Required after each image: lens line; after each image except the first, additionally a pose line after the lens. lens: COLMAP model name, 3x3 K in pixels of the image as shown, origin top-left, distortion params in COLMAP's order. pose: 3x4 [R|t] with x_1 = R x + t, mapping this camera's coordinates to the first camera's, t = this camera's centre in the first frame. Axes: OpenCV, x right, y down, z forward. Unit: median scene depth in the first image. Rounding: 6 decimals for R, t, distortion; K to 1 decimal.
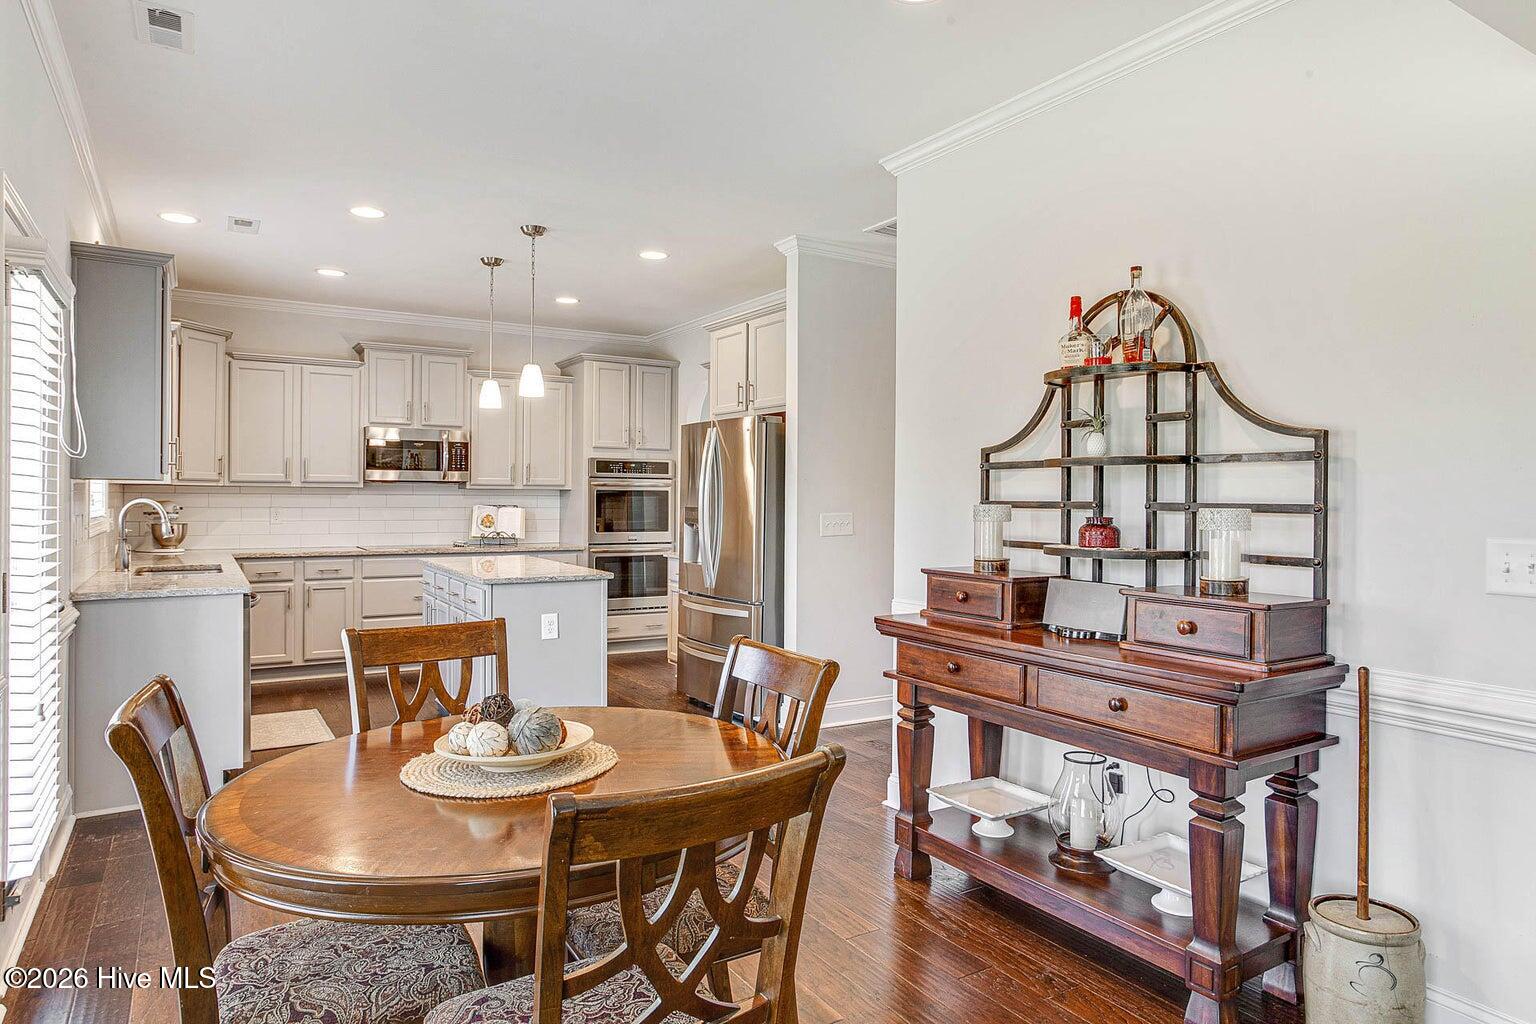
lens RADIAL K [[915.9, 0, 764.6], [0, 915.9, 488.0], [0, 0, 1]] dist [0.001759, 0.001733]
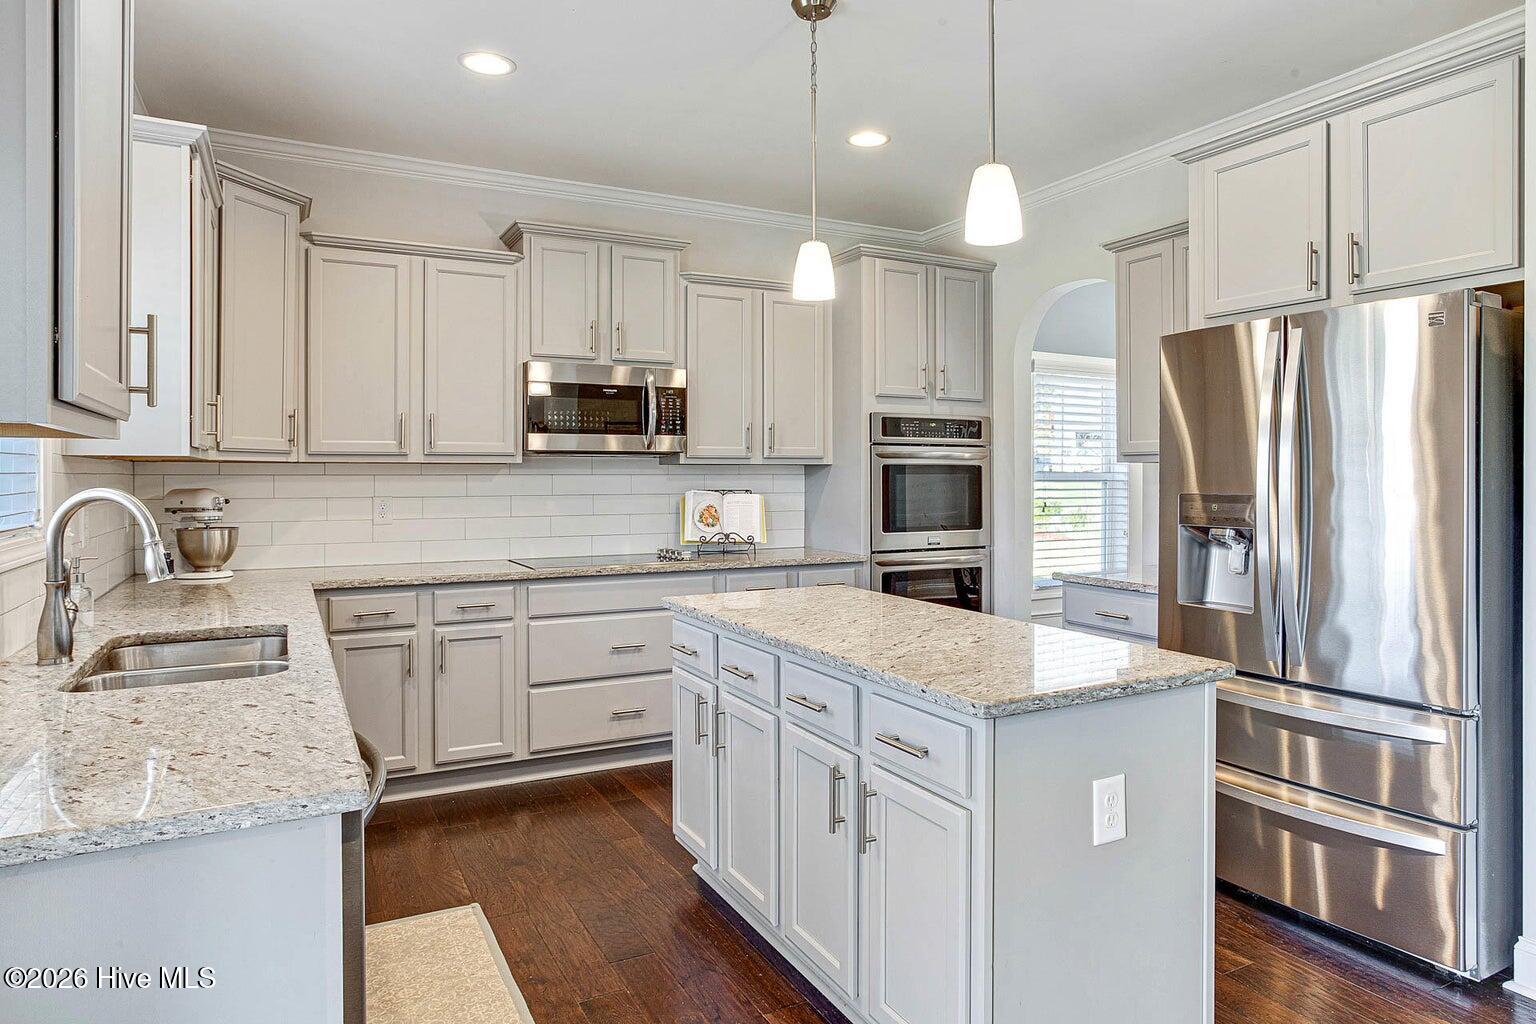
lens RADIAL K [[917.9, 0, 803.4], [0, 917.9, 464.9], [0, 0, 1]] dist [-0.038289, 0.000241]
pose [[0.999356, -0.008296, -0.034906, -0.228257], [0.008257, 0.999965, -0.001258, 0.002888], [0.034916, 0.000969, 0.999390, 0.399596]]
